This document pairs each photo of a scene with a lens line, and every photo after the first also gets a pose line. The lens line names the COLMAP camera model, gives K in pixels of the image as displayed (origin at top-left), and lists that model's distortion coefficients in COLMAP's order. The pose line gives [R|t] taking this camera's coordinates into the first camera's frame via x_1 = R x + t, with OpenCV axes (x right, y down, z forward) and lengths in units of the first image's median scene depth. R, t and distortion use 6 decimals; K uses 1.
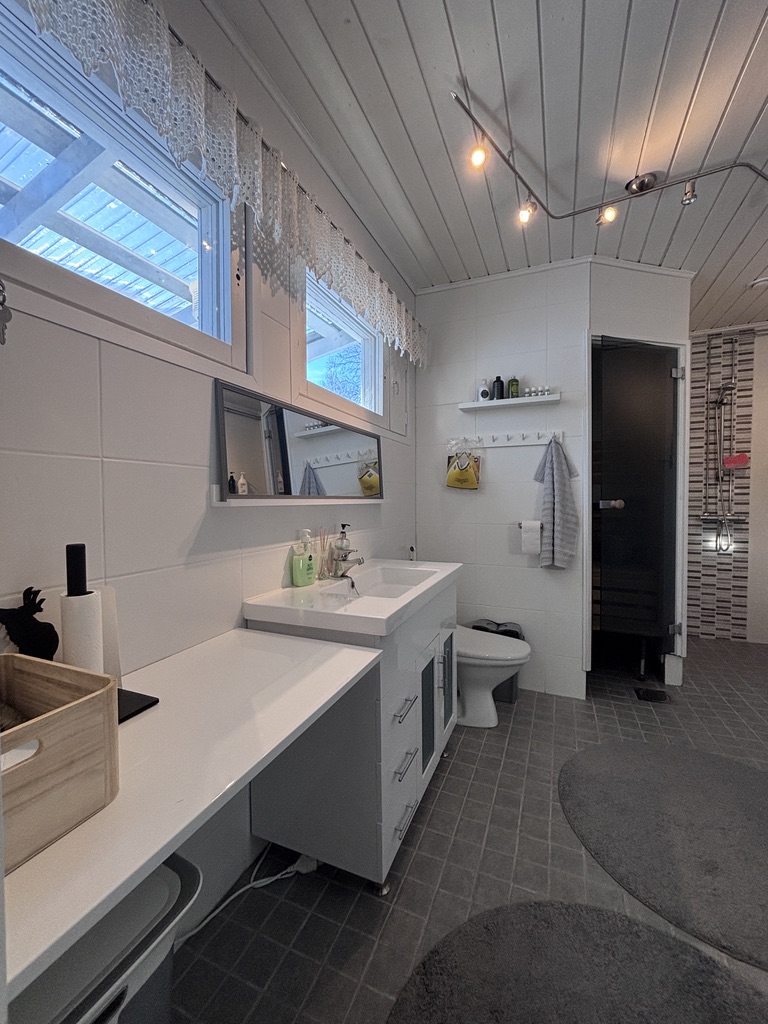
lens RADIAL K [[411.4, 0, 380.2], [0, 411.4, 508.5], [0, 0, 1]] dist [0.000485, -0.000292]
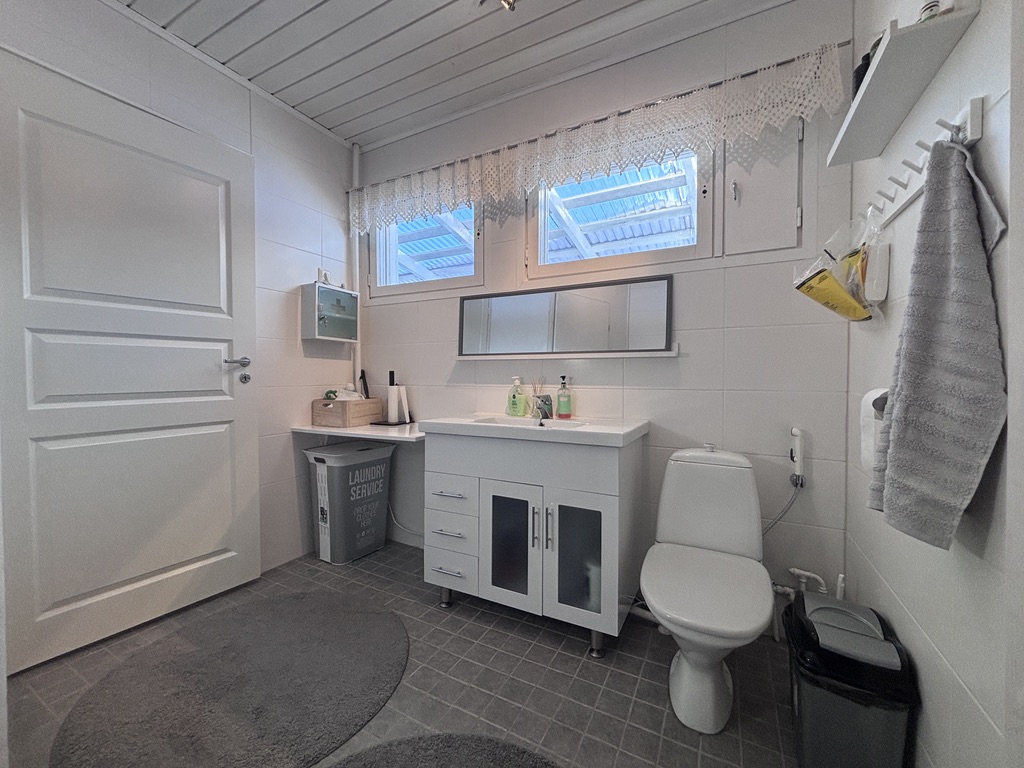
lens RADIAL K [[411.4, 0, 507.8], [0, 411.4, 382.3], [0, 0, 1]] dist [0.000485, -0.000292]
pose [[-0.085153, 0.021740, -0.996131, 1.358443], [-0.029774, 0.999260, 0.024353, 0.040948], [0.995923, 0.031732, -0.084442, 1.206772]]
